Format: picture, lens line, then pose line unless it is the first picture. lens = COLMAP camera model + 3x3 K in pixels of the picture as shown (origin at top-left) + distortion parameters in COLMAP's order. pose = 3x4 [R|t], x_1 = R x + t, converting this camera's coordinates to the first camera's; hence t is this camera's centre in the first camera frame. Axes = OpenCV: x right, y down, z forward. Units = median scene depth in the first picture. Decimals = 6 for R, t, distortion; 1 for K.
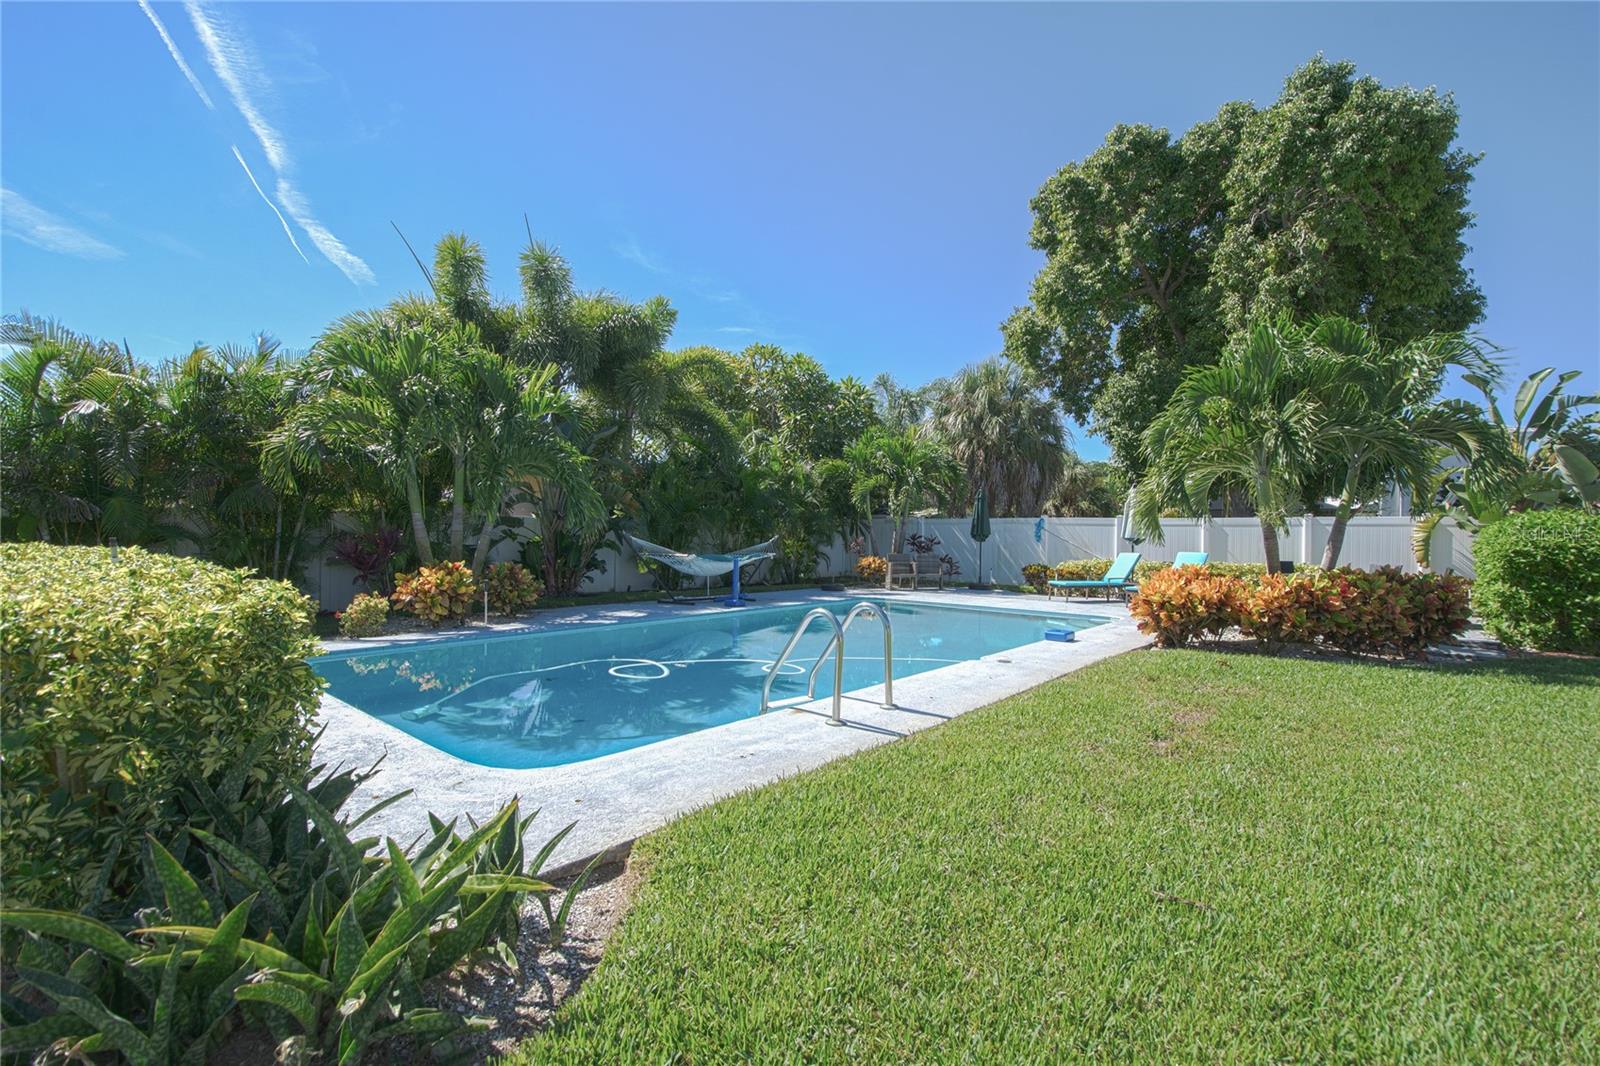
lens RADIAL K [[698.1, 0, 817.4], [0, 698.1, 540.3], [0, 0, 1]] dist [0.010298, -0.000058]
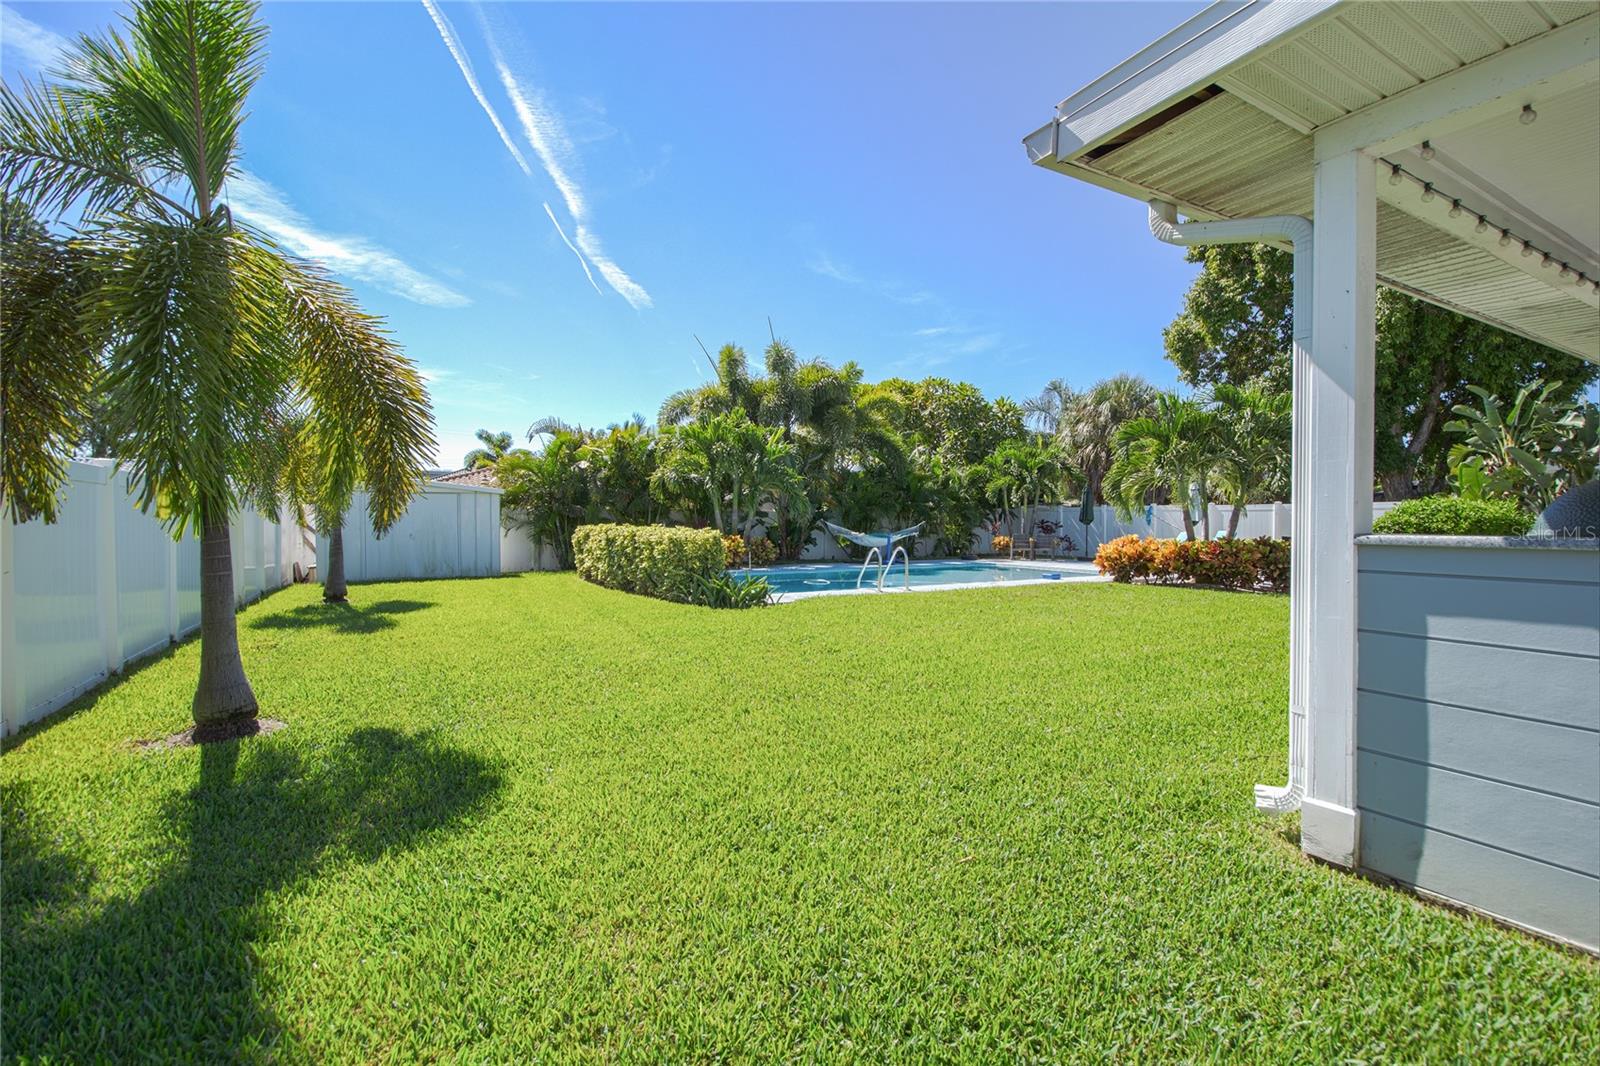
lens RADIAL K [[699.1, 0, 811.5], [0, 699.1, 532.0], [0, 0, 1]] dist [0.046015, -0.036776]
pose [[0.943713, -0.003679, -0.330744, 0.163748], [0.005225, 0.999979, 0.003784, 0.007218], [0.330723, -0.005300, 0.943713, -0.387247]]
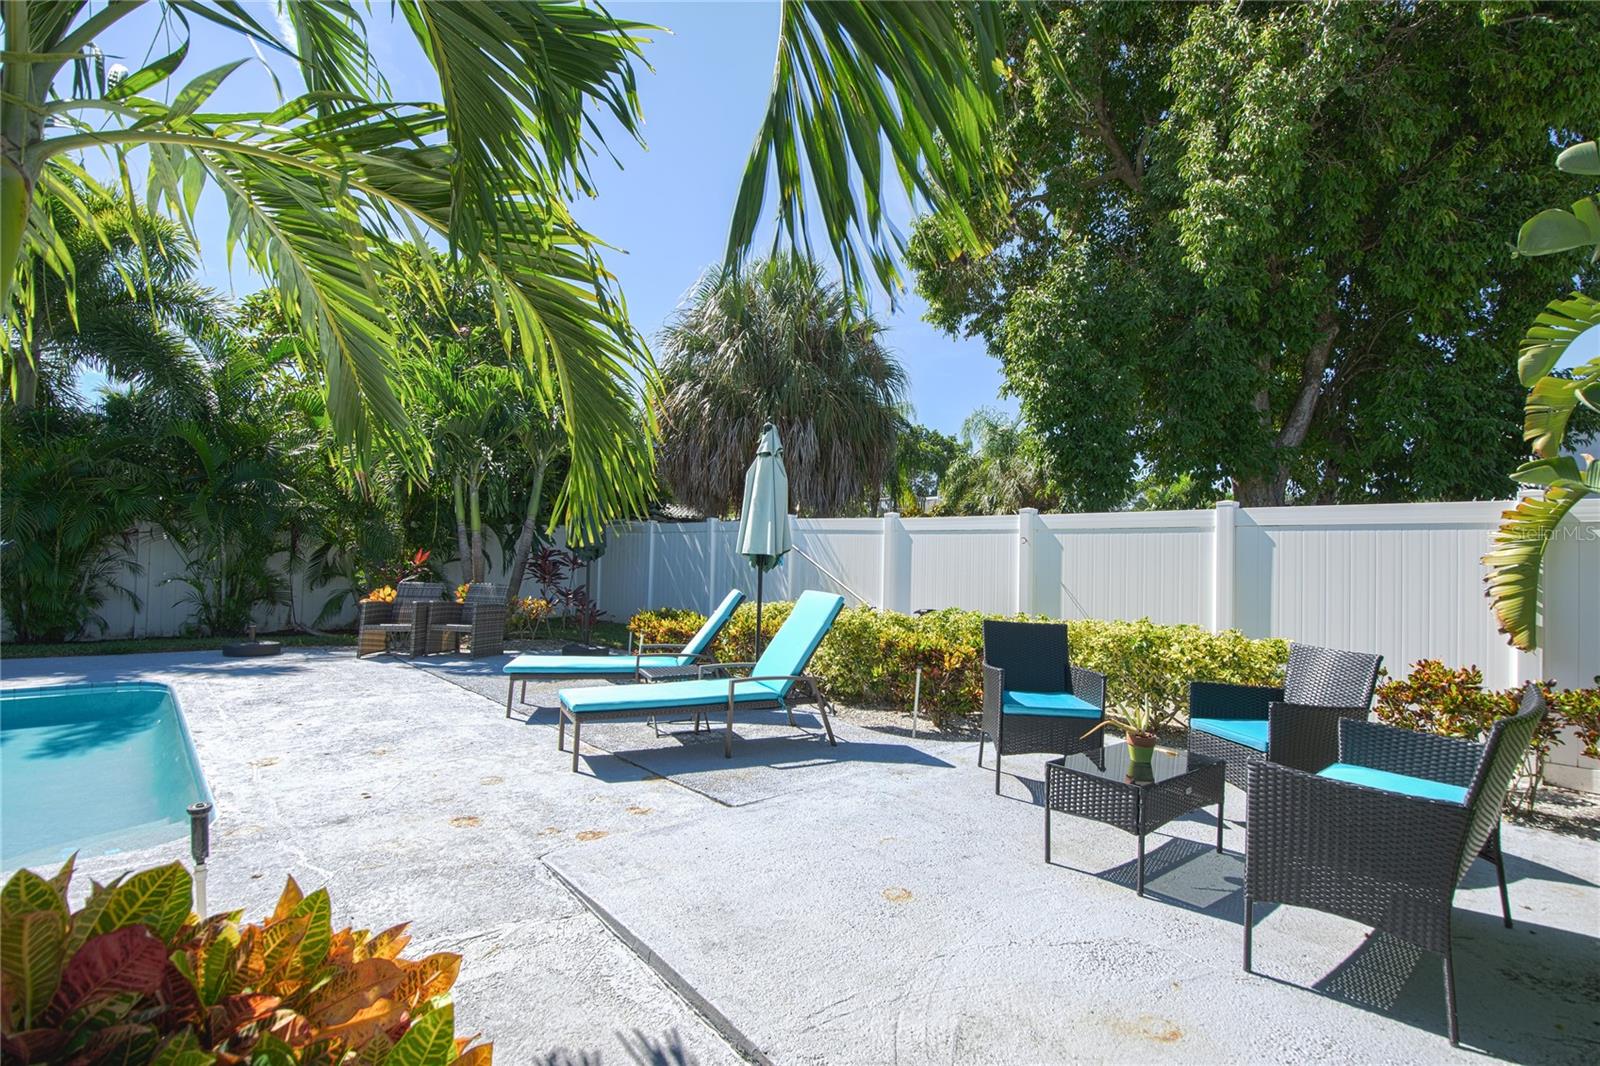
lens RADIAL K [[757.5, 0, 800.1], [0, 757.5, 540.9], [0, 0, 1]] dist [-0.003627, -0.000482]
pose [[0.990240, 0.009643, -0.139038, 0.403120], [-0.014020, 0.999435, -0.030533, 0.001721], [0.138665, 0.032184, 0.989816, 0.416263]]
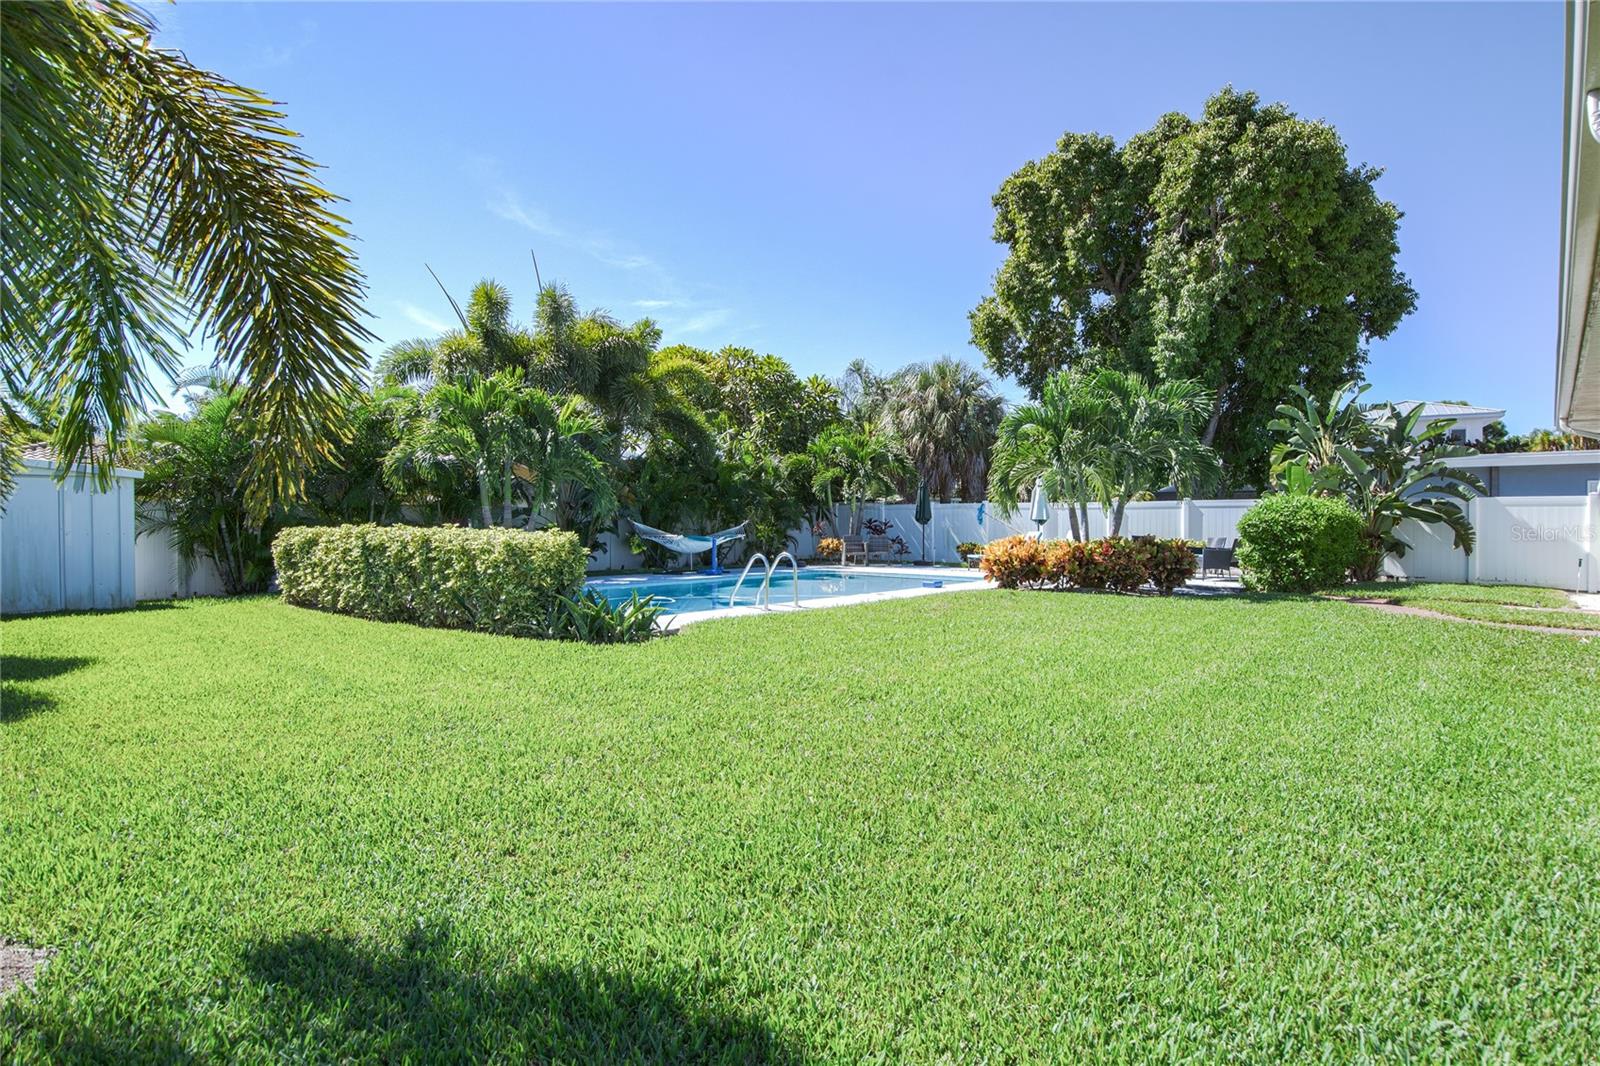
lens RADIAL K [[831.1, 0, 800.0], [0, 831.1, 533.0], [0, 0, 1]] dist [0.020906, 0.000055]
pose [[0.999878, -0.011207, -0.010874, 0.038386], [0.011252, 0.999928, 0.004063, 0.007708], [0.010828, -0.004185, 0.999933, -0.350822]]
